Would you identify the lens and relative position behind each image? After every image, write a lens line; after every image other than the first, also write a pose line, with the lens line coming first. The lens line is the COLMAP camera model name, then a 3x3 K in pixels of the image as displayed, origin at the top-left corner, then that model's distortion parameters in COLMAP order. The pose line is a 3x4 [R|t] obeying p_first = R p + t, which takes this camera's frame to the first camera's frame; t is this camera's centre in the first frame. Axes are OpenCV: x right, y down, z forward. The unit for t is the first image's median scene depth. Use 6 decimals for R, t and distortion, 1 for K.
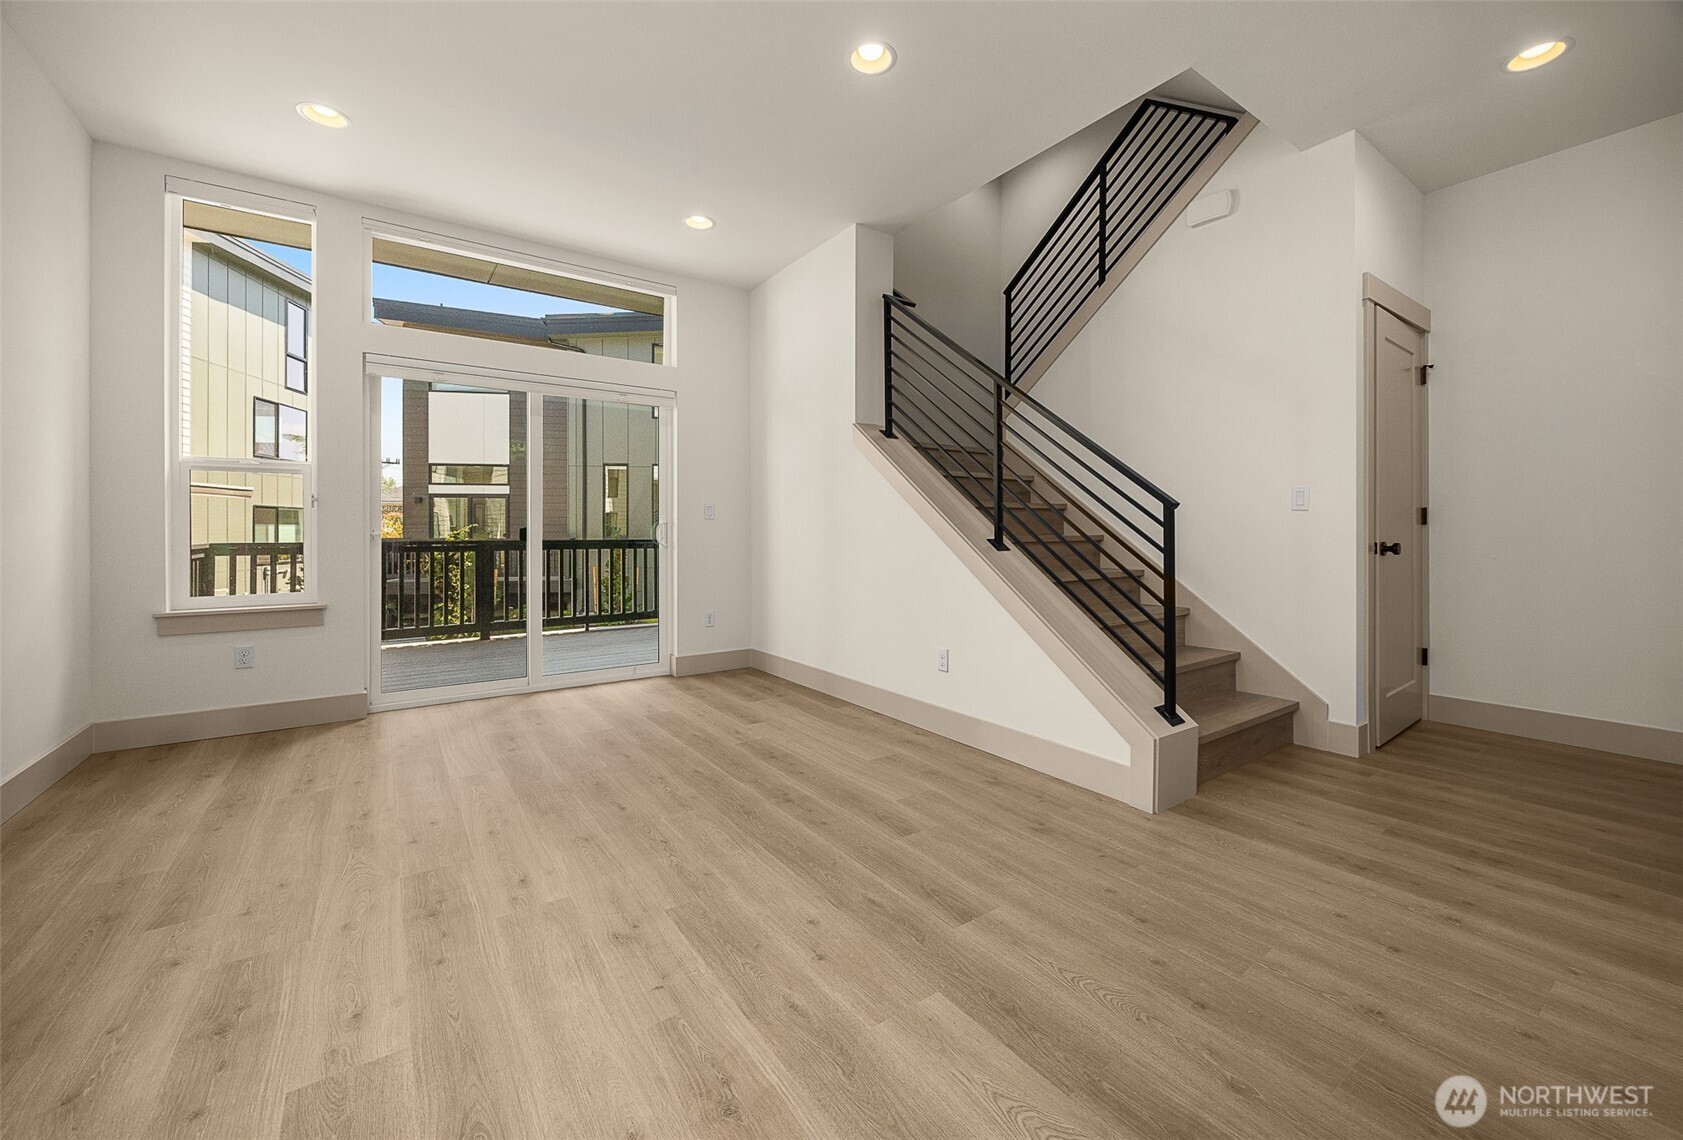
lens RADIAL K [[664.2, 0, 839.4], [0, 664.2, 535.5], [0, 0, 1]] dist [-0.002040, -0.000158]
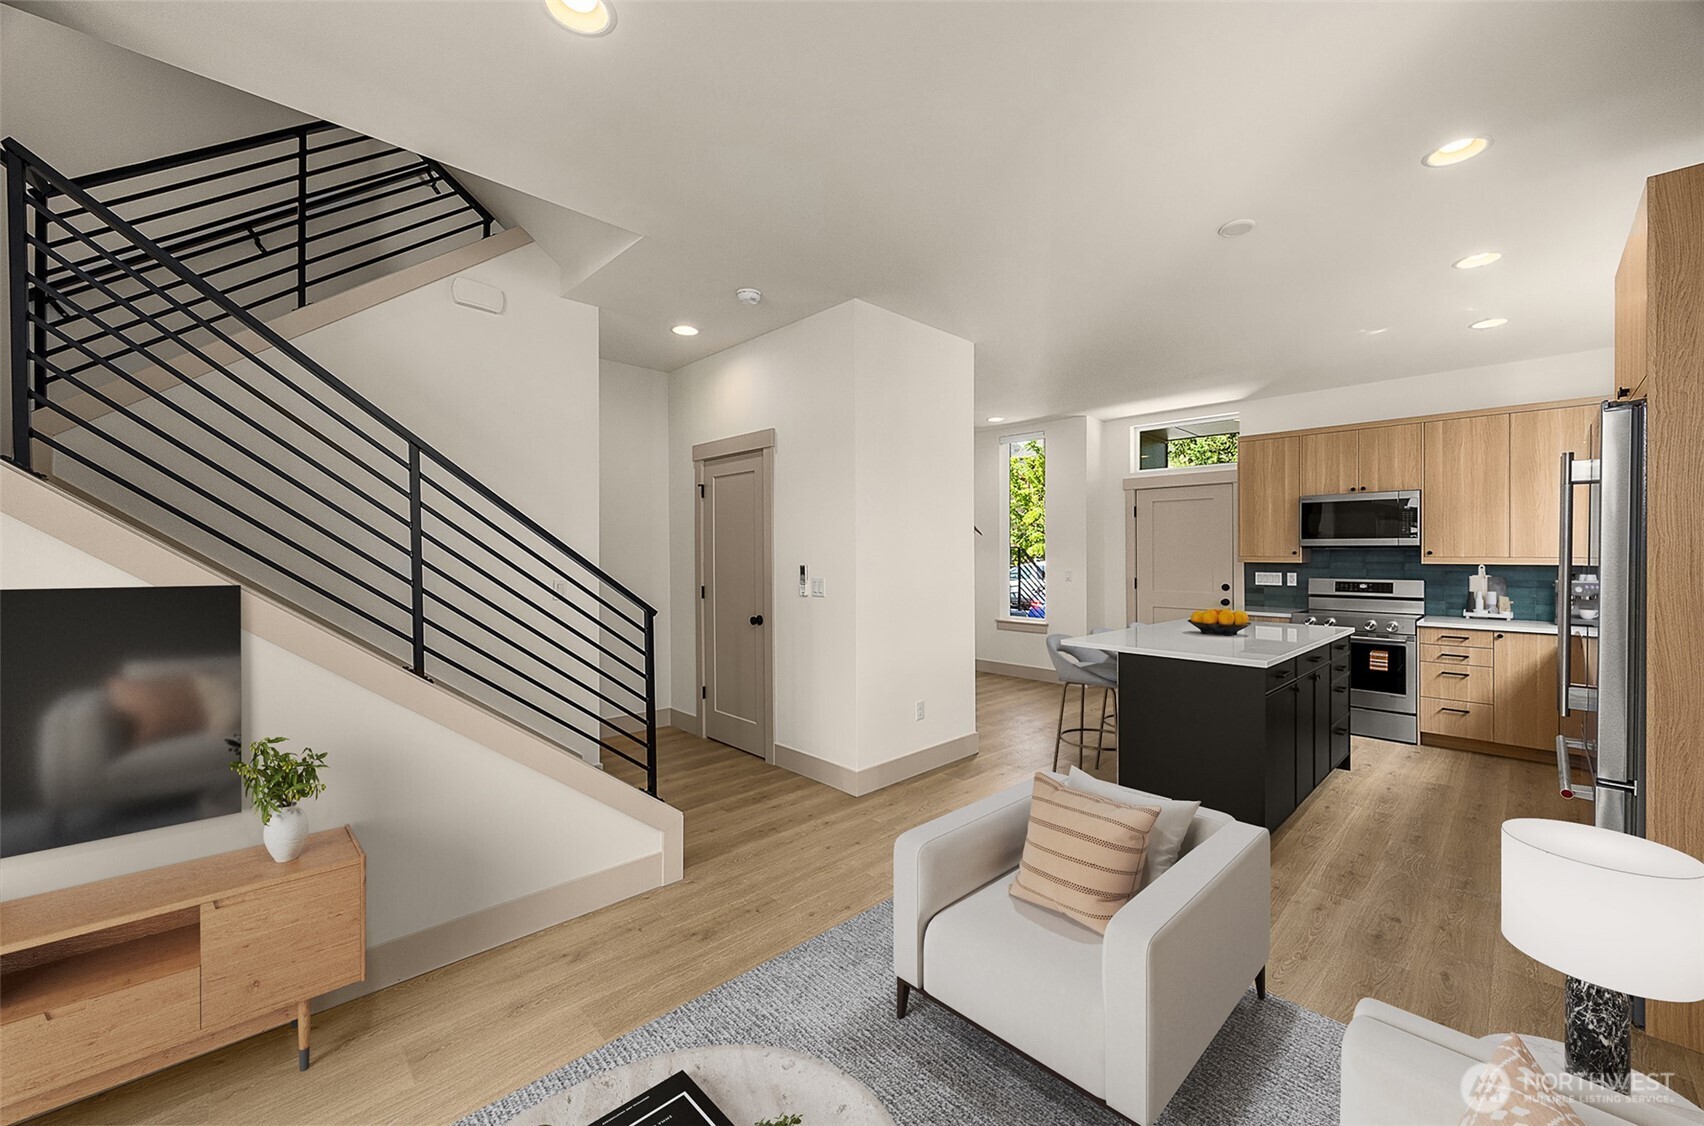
lens RADIAL K [[665.9, 0, 849.7], [0, 665.9, 557.8], [0, 0, 1]] dist [0.001204, -0.000114]
pose [[-0.157065, -0.006574, 0.987566, -0.418255], [0.003176, 0.999969, 0.007161, -0.089844], [-0.987583, 0.004261, -0.157040, 0.502484]]
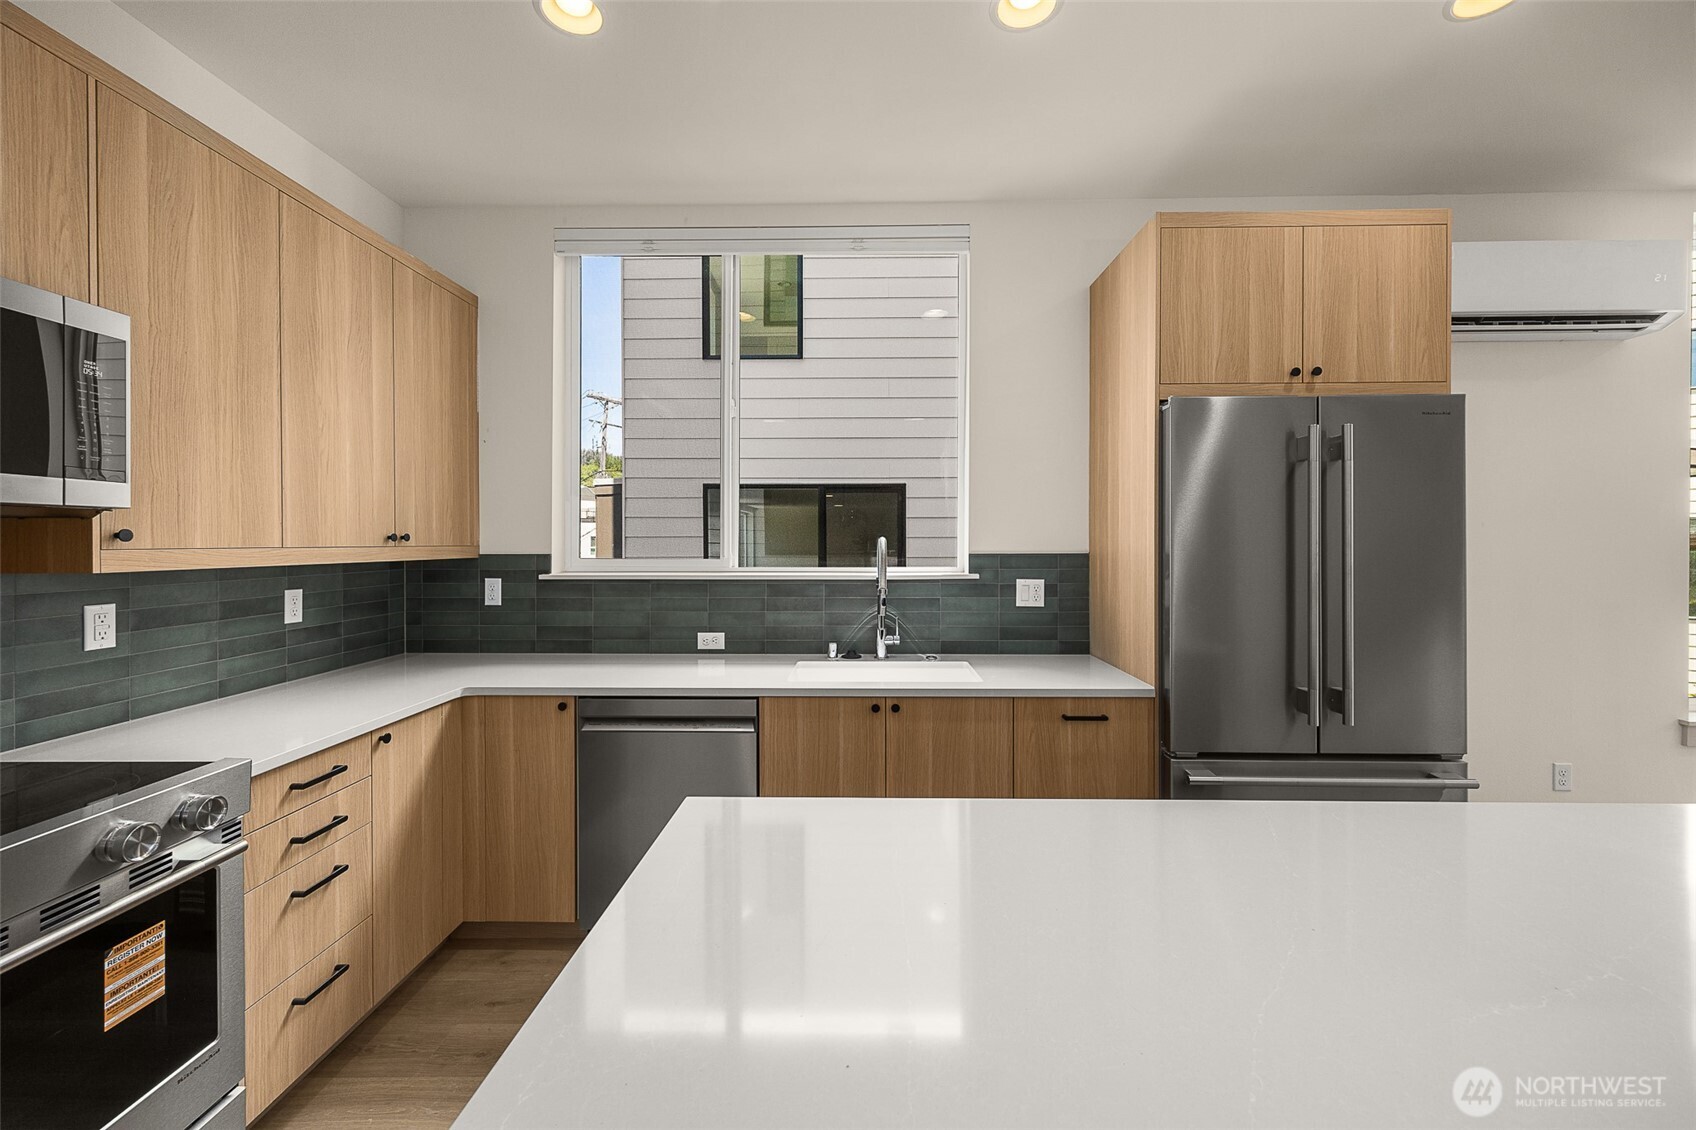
lens RADIAL K [[672.1, 0, 854.6], [0, 672.1, 545.3], [0, 0, 1]] dist [0.002112, 0.000381]
pose [[-0.588010, 0.006167, -0.808830, 0.623960], [0.000452, 0.999973, 0.007296, -0.084446], [0.808854, 0.003925, -0.587997, -0.163654]]
